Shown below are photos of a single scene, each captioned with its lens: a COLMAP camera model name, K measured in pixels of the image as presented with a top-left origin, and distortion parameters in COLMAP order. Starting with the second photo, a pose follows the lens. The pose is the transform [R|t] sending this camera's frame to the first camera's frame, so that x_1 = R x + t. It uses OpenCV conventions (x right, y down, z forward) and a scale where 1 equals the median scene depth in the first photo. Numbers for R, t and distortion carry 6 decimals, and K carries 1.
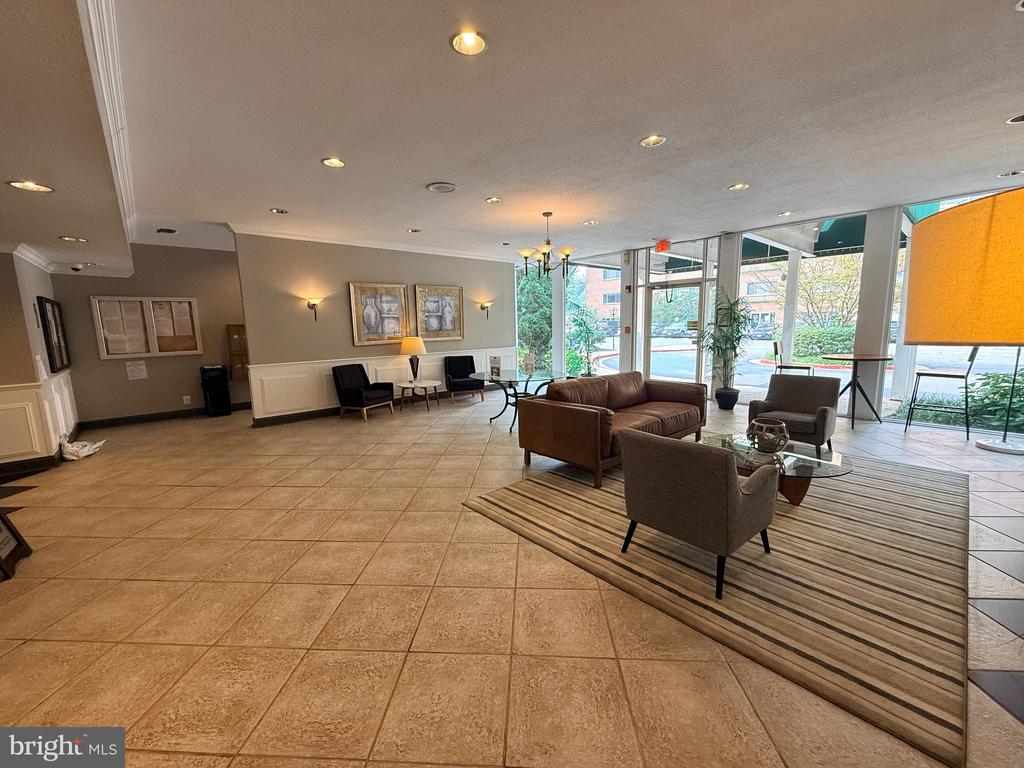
lens RADIAL K [[409.8, 0, 506.3], [0, 409.8, 386.0], [0, 0, 1]] dist [0.002410, 0.001048]
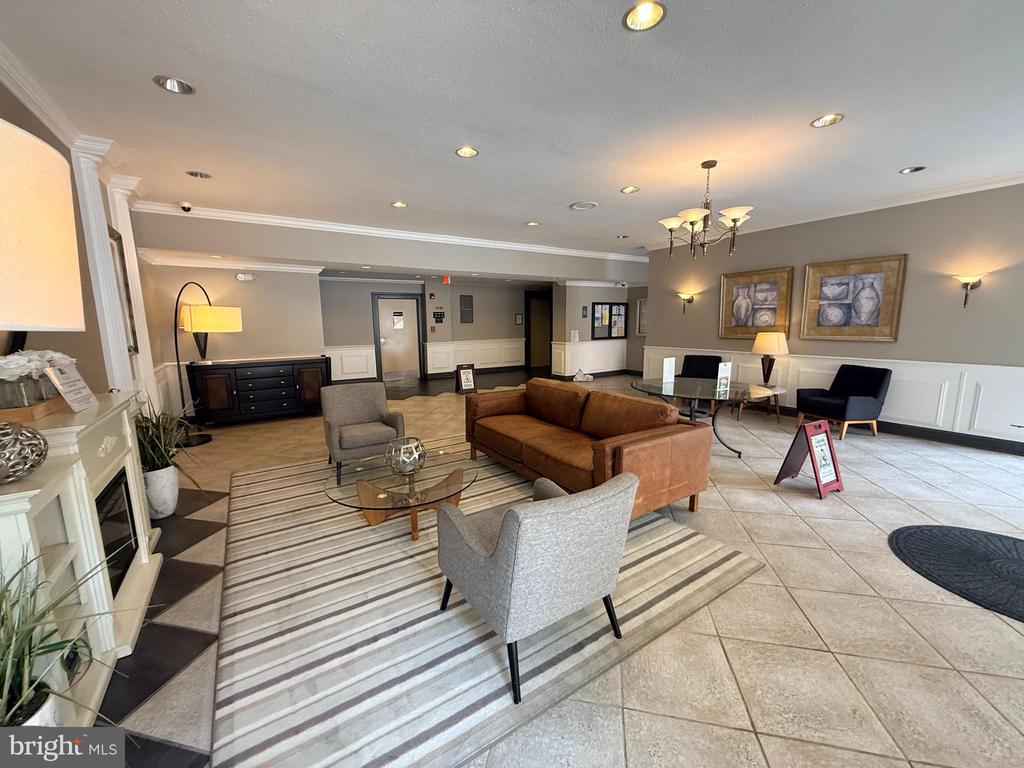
lens RADIAL K [[409.8, 0, 505.9], [0, 409.8, 383.3], [0, 0, 1]] dist [0.002410, 0.001048]
pose [[-0.126144, 0.173298, -0.976758, 0.673291], [-0.135219, 0.972429, 0.189993, -0.108057], [0.982753, 0.156043, -0.099233, 0.593813]]
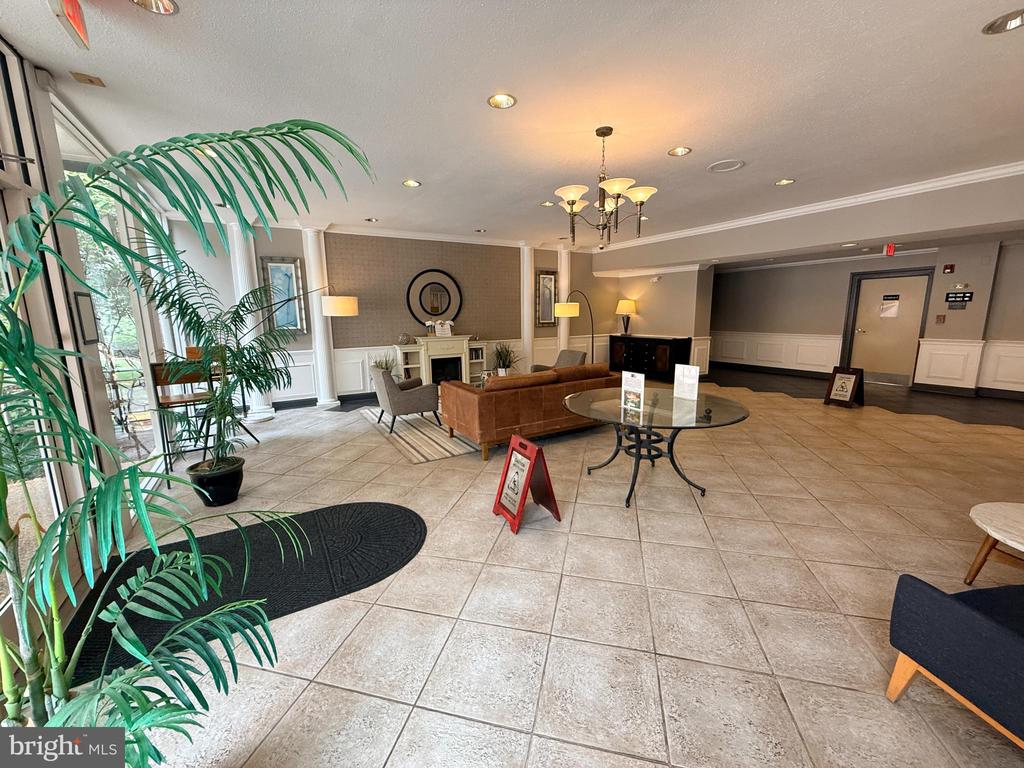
lens RADIAL K [[409.8, 0, 514.9], [0, 409.8, 386.3], [0, 0, 1]] dist [0.002410, 0.001048]
pose [[-0.987830, 0.007984, 0.155332, 0.099781], [0.057614, 0.946423, 0.317749, -0.201452], [-0.144473, 0.322832, -0.935365, 1.283835]]
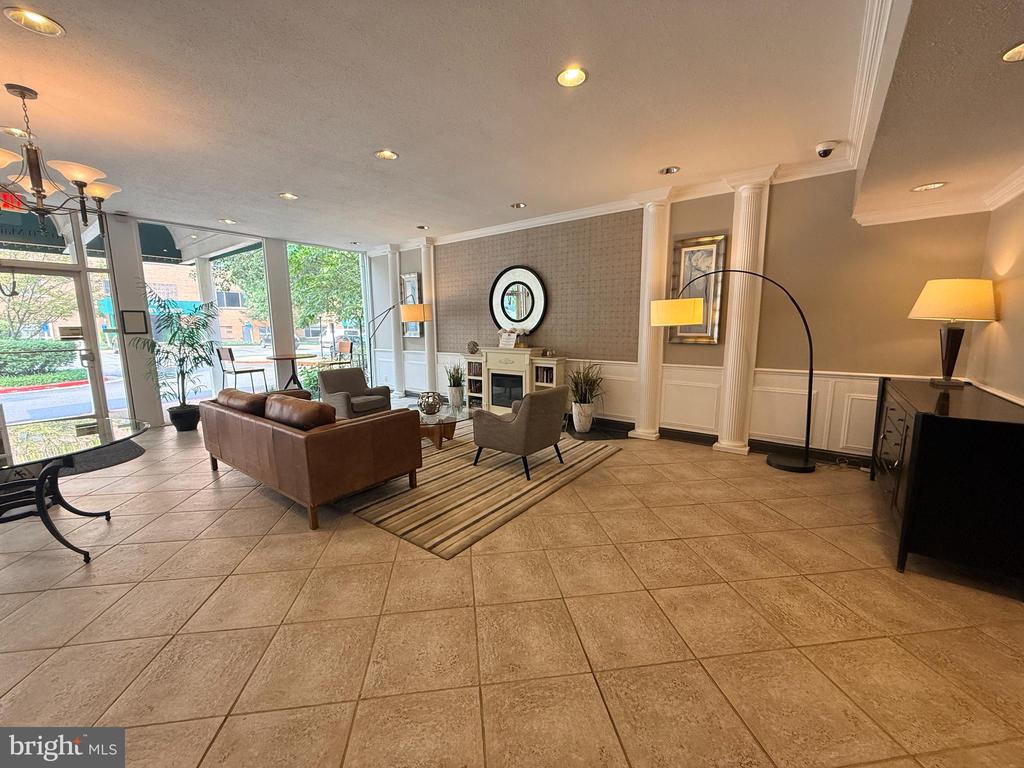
lens RADIAL K [[409.8, 0, 508.6], [0, 409.8, 382.3], [0, 0, 1]] dist [0.002410, 0.001048]
pose [[-0.196399, -0.116053, 0.973632, -0.391226], [0.160819, 0.975712, 0.148741, -0.057643], [-0.967246, 0.185791, -0.172966, 0.460403]]
